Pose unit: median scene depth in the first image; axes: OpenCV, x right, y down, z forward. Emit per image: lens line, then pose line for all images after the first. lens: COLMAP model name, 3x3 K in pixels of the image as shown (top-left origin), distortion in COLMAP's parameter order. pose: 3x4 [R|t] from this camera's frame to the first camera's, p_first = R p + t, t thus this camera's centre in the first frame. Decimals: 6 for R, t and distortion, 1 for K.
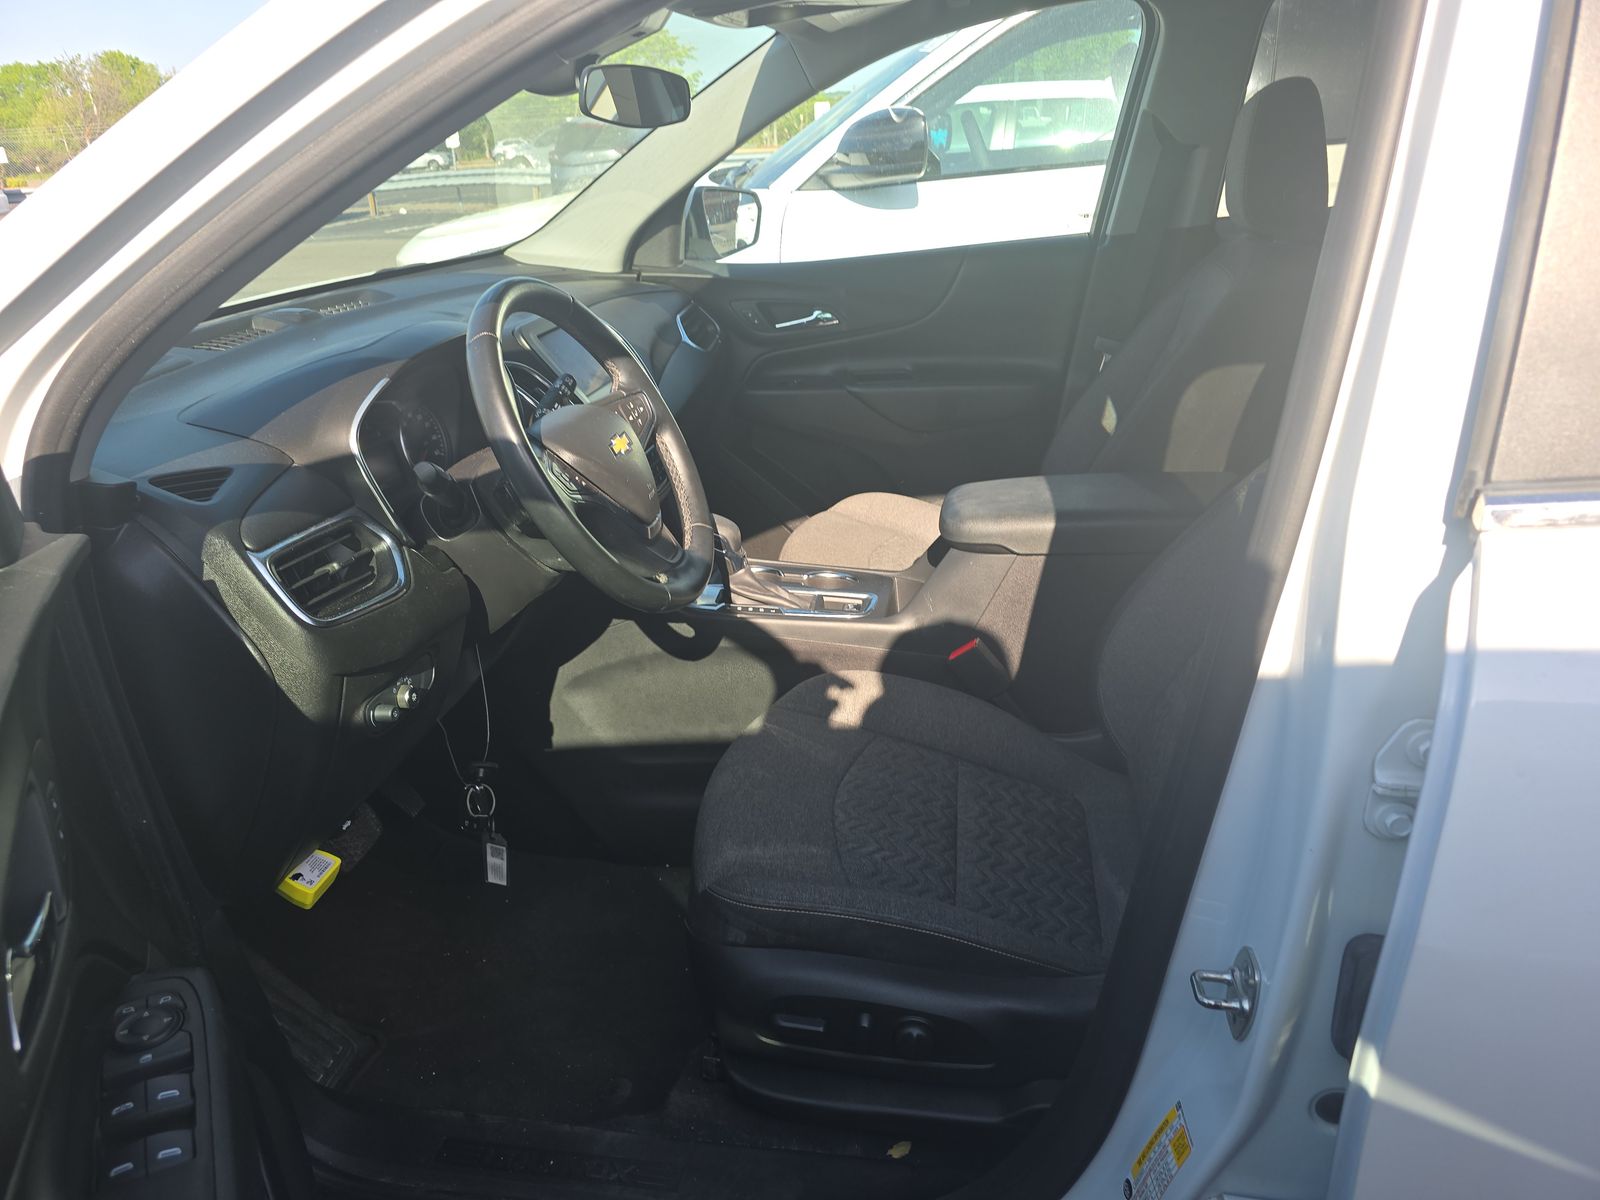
lens RADIAL K [[1082.9, 0, 804.0], [0, 1082.9, 598.5], [0, 0, 1]] dist [0.056956, -0.051105]
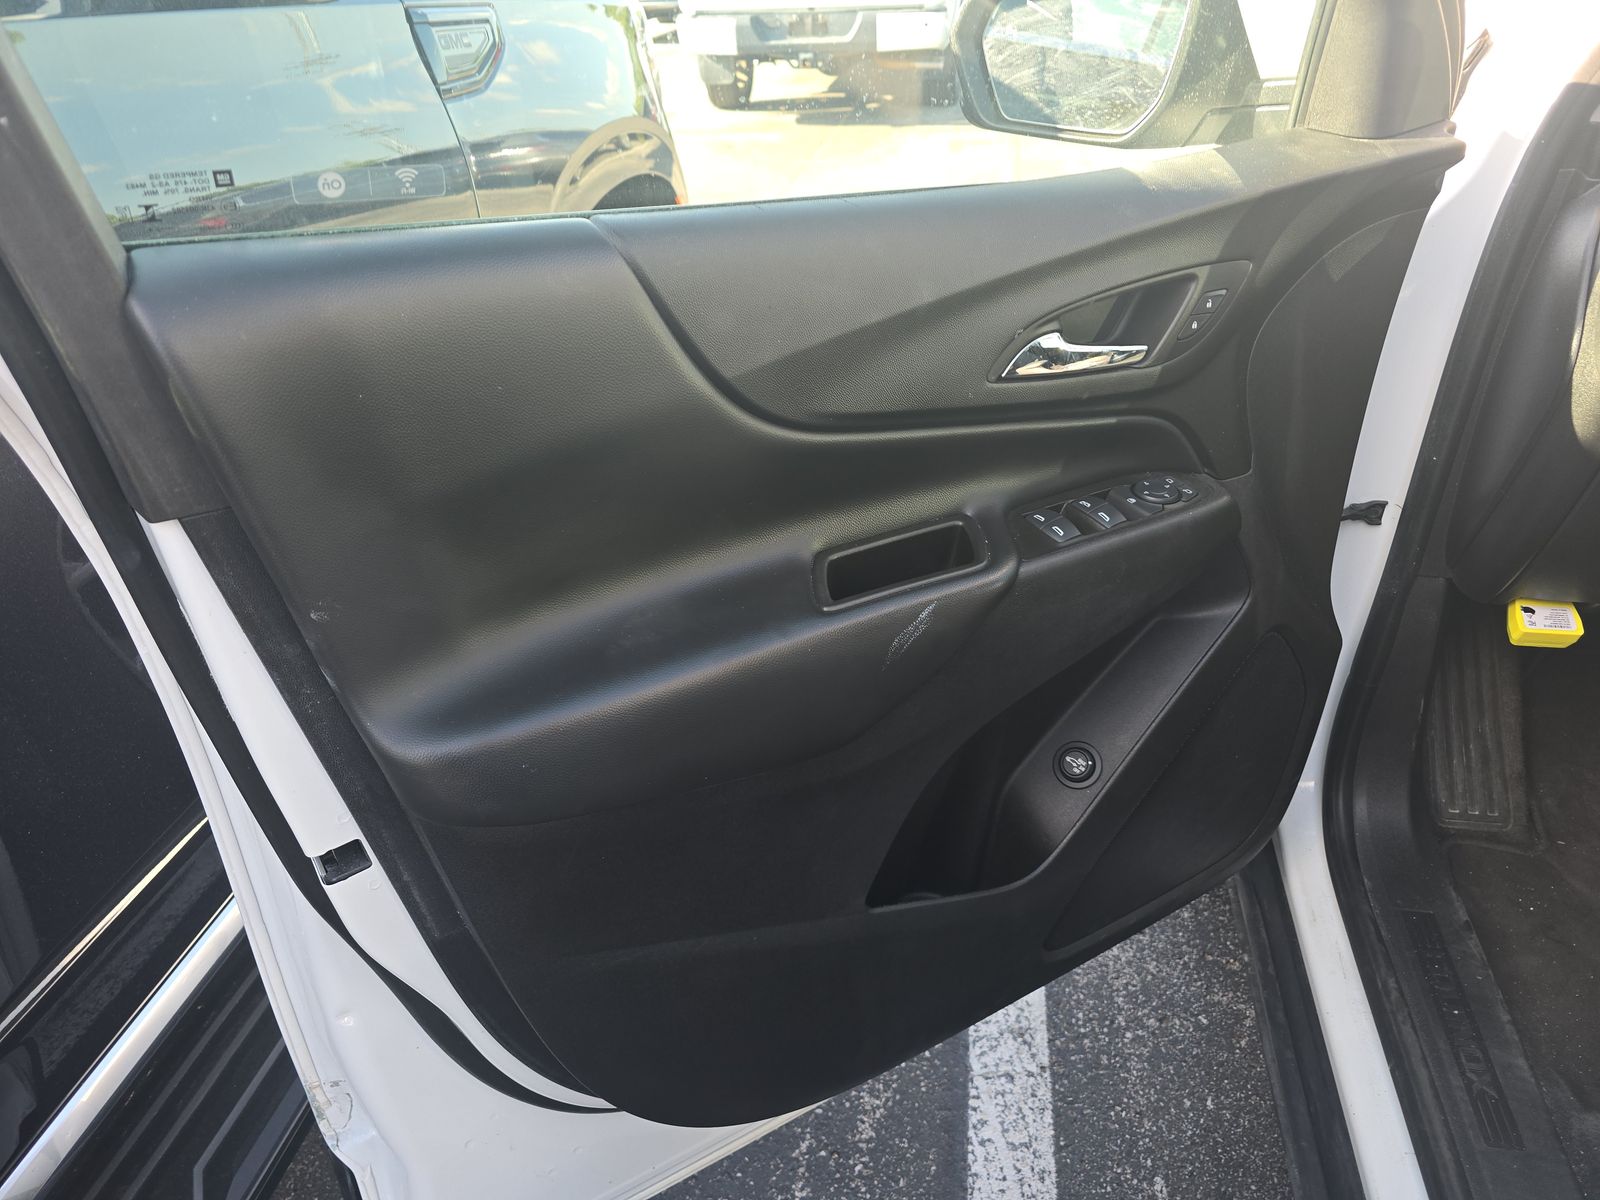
lens RADIAL K [[1082.9, 0, 804.0], [0, 1082.9, 598.5], [0, 0, 1]] dist [0.056956, -0.051105]
pose [[-0.003416, 0.560238, -0.828325, 0.328457], [-0.362068, 0.771435, 0.523254, -0.027357], [0.932145, 0.301697, 0.200209, 0.215217]]
